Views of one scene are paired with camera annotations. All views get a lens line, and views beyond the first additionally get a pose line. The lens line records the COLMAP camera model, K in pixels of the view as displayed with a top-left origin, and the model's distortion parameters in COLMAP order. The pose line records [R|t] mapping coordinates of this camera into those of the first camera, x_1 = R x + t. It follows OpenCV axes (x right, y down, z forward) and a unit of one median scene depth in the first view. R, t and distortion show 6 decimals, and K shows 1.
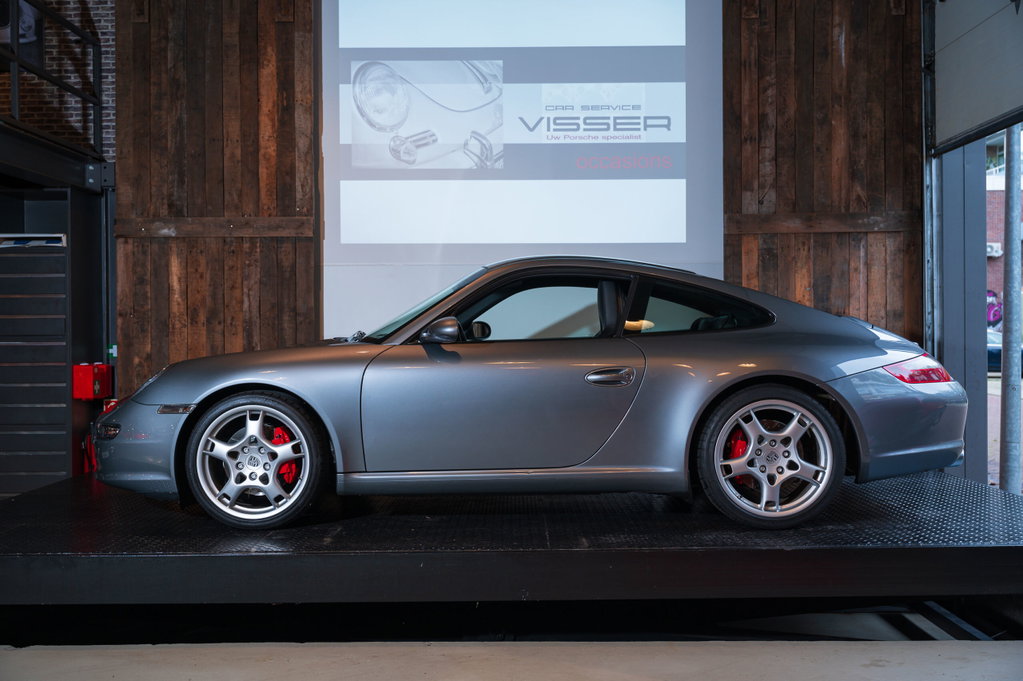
lens RADIAL K [[1019.9, 0, 513.2], [0, 1019.9, 340.4], [0, 0, 1]] dist [-0.020990, 0.000000]
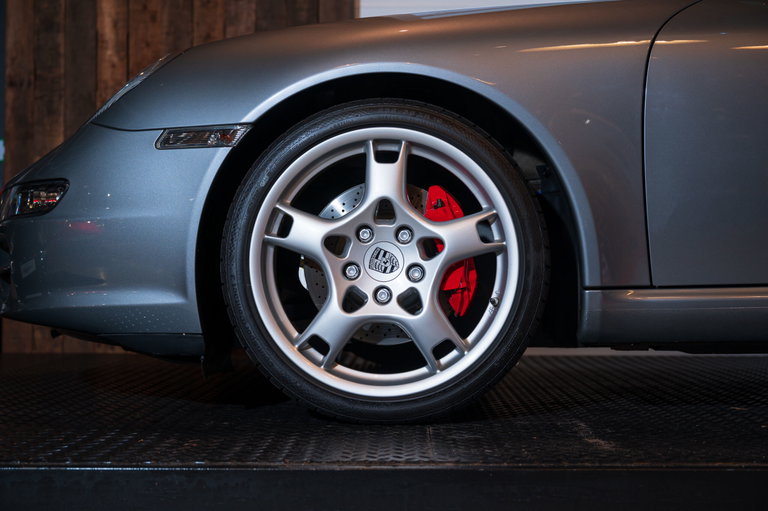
lens RADIAL K [[1202.8, 0, 383.5], [0, 1202.8, 255.6], [0, 0, 1]] dist [-0.020674, 0.000000]
pose [[0.999743, 0.006319, -0.021785, -0.243296], [-0.006806, 0.999727, -0.022355, 0.127450], [0.021638, 0.022497, 0.999513, 0.499223]]
